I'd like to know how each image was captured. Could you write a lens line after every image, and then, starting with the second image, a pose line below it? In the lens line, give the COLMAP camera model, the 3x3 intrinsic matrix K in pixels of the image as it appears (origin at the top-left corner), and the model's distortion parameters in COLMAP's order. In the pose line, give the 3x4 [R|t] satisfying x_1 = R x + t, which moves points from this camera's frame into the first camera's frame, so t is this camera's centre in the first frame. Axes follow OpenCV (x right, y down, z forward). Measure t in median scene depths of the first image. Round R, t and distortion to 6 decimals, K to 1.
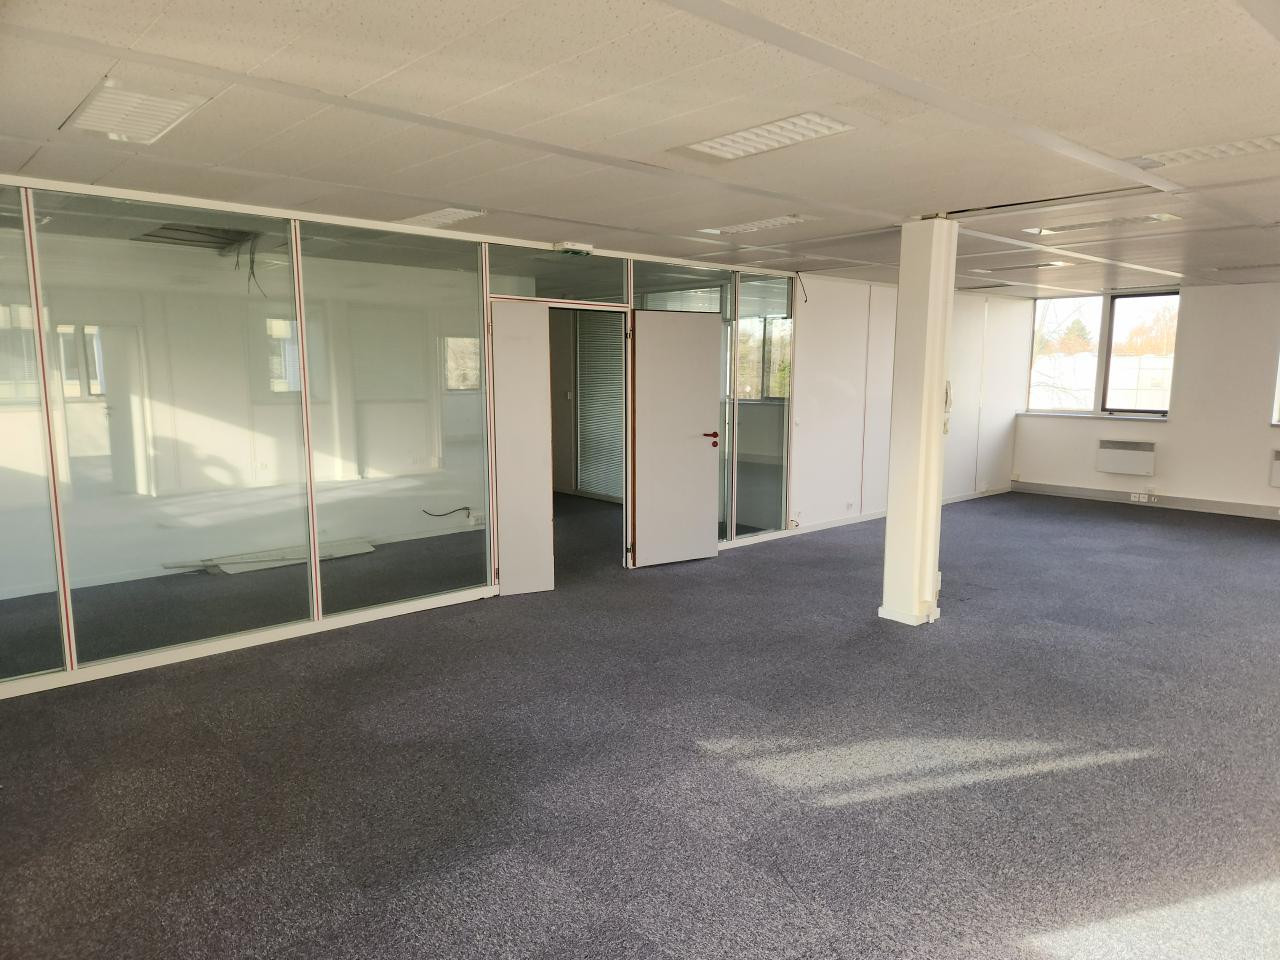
lens RADIAL K [[866.0, 0, 640.0], [0, 866.0, 480.0], [0, 0, 1]] dist [0.056850, -0.000536]
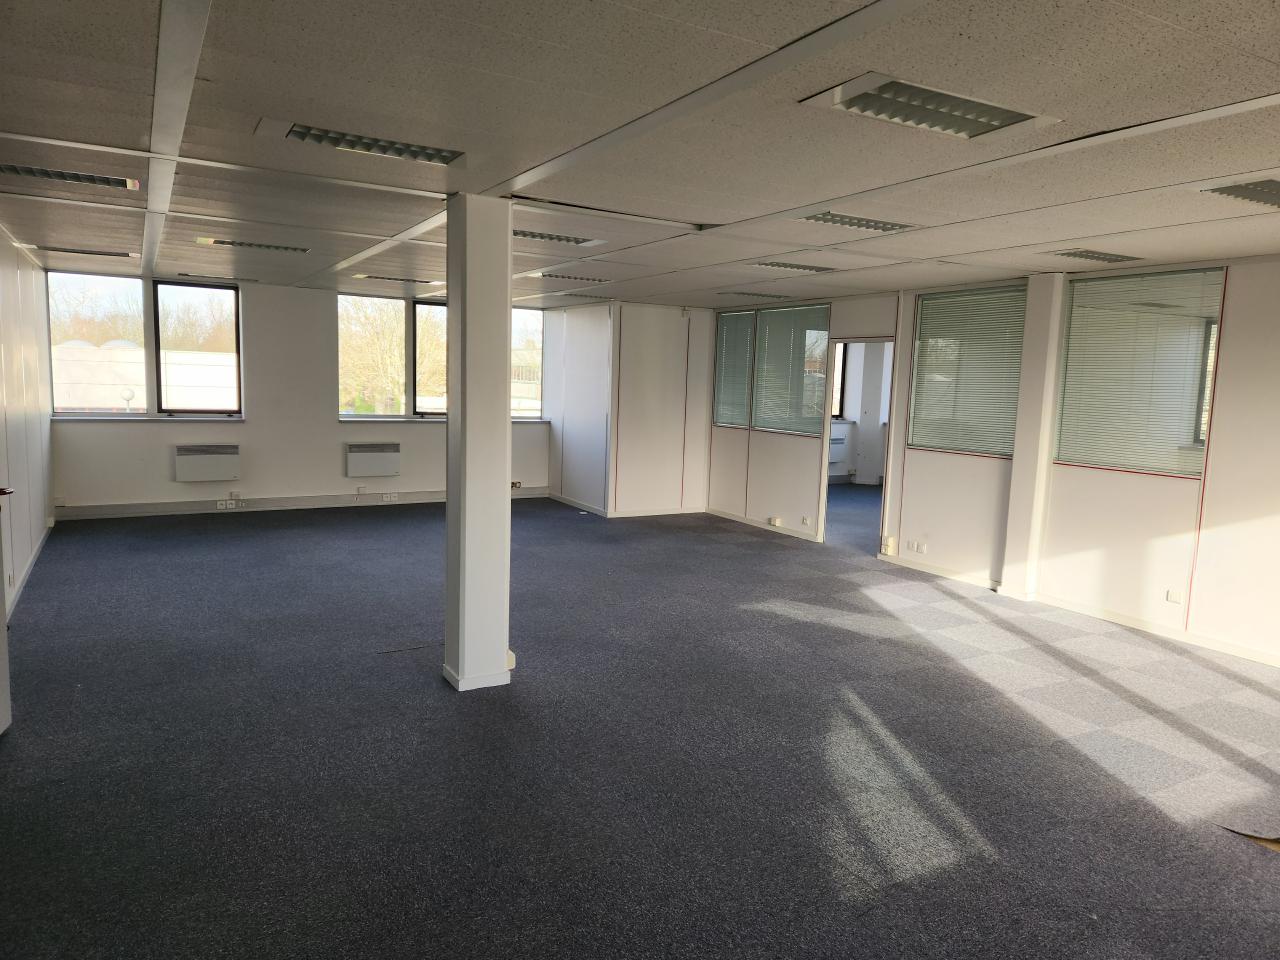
lens RADIAL K [[866.0, 0, 640.0], [0, 866.0, 480.0], [0, 0, 1]] dist [0.056850, -0.000536]
pose [[0.188554, -0.117422, 0.975018, -0.258794], [0.097362, 0.990170, 0.100419, -0.057266], [-0.977225, 0.075995, 0.198133, 0.392291]]
